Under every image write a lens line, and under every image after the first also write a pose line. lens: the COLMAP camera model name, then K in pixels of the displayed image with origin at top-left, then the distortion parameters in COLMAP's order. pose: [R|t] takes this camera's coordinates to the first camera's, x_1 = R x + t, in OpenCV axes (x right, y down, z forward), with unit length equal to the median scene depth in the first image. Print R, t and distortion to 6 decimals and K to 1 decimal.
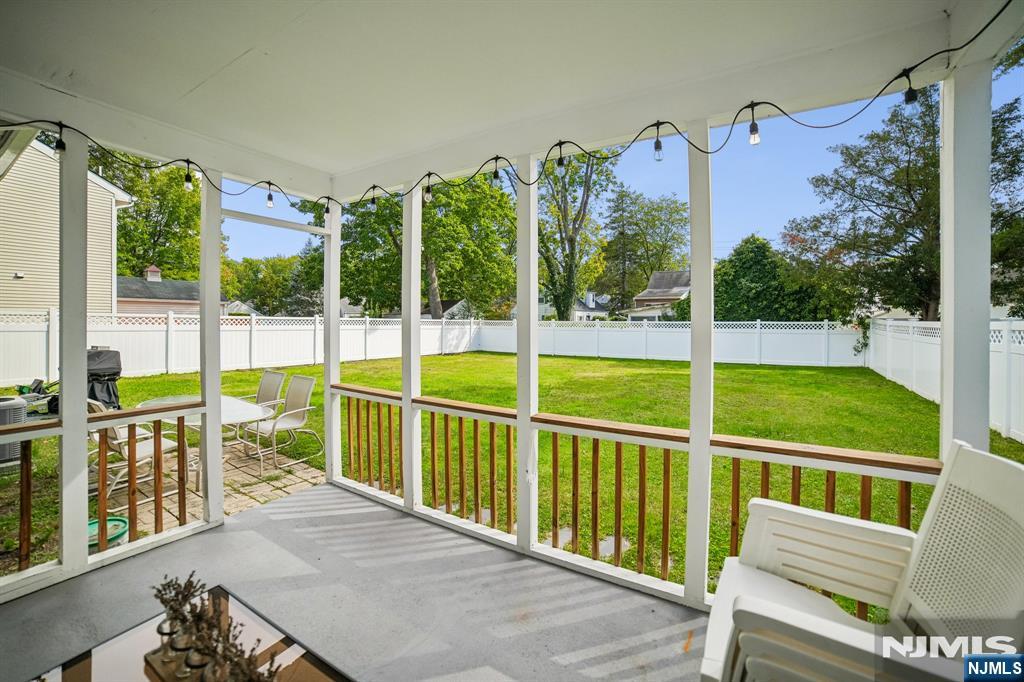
lens RADIAL K [[441.6, 0, 523.6], [0, 441.6, 327.6], [0, 0, 1]] dist [-0.041863, 0.011706]
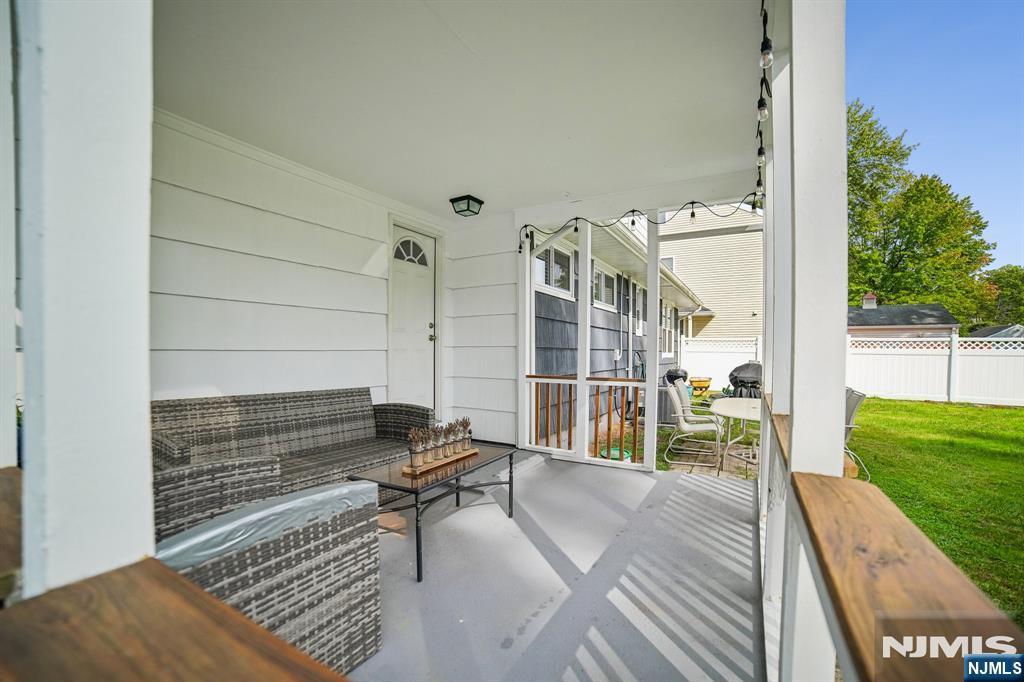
lens RADIAL K [[441.6, 0, 494.8], [0, 441.6, 352.1], [0, 0, 1]] dist [-0.041863, 0.011706]
pose [[0.075869, -0.009478, -0.997073, 0.082221], [-0.008907, 0.999908, -0.010183, 0.012638], [0.997078, 0.009654, 0.075778, 0.061633]]
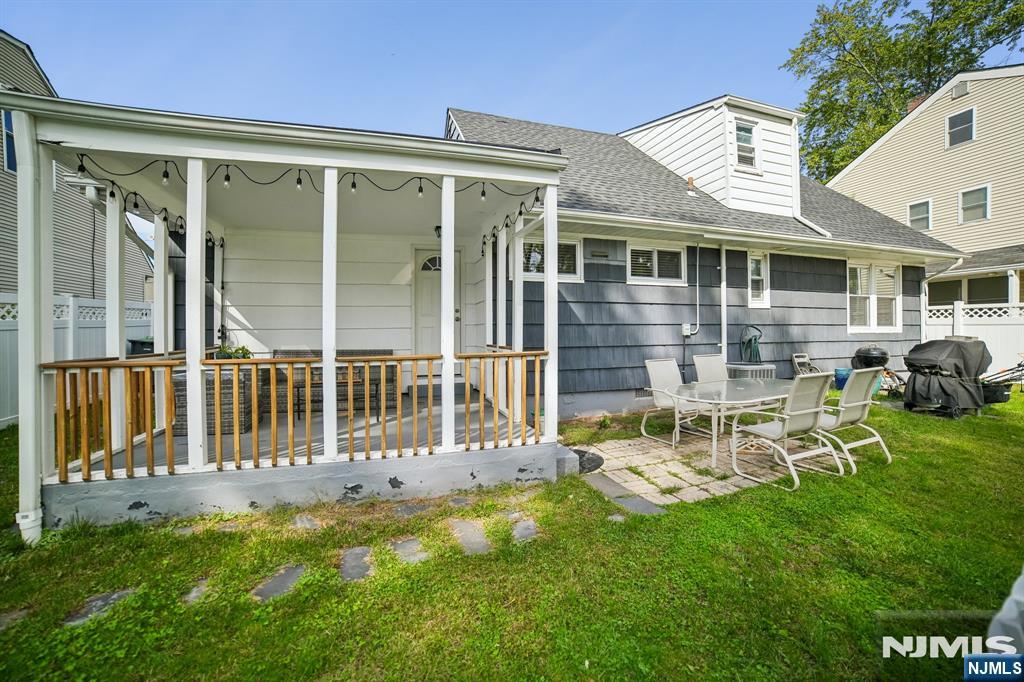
lens RADIAL K [[441.6, 0, 518.5], [0, 441.6, 341.1], [0, 0, 1]] dist [-0.041863, 0.011706]
pose [[-0.631128, 0.011586, -0.775592, 0.087303], [-0.006627, 0.999771, 0.020327, 0.012859], [0.775651, 0.017969, -0.630907, 0.395674]]
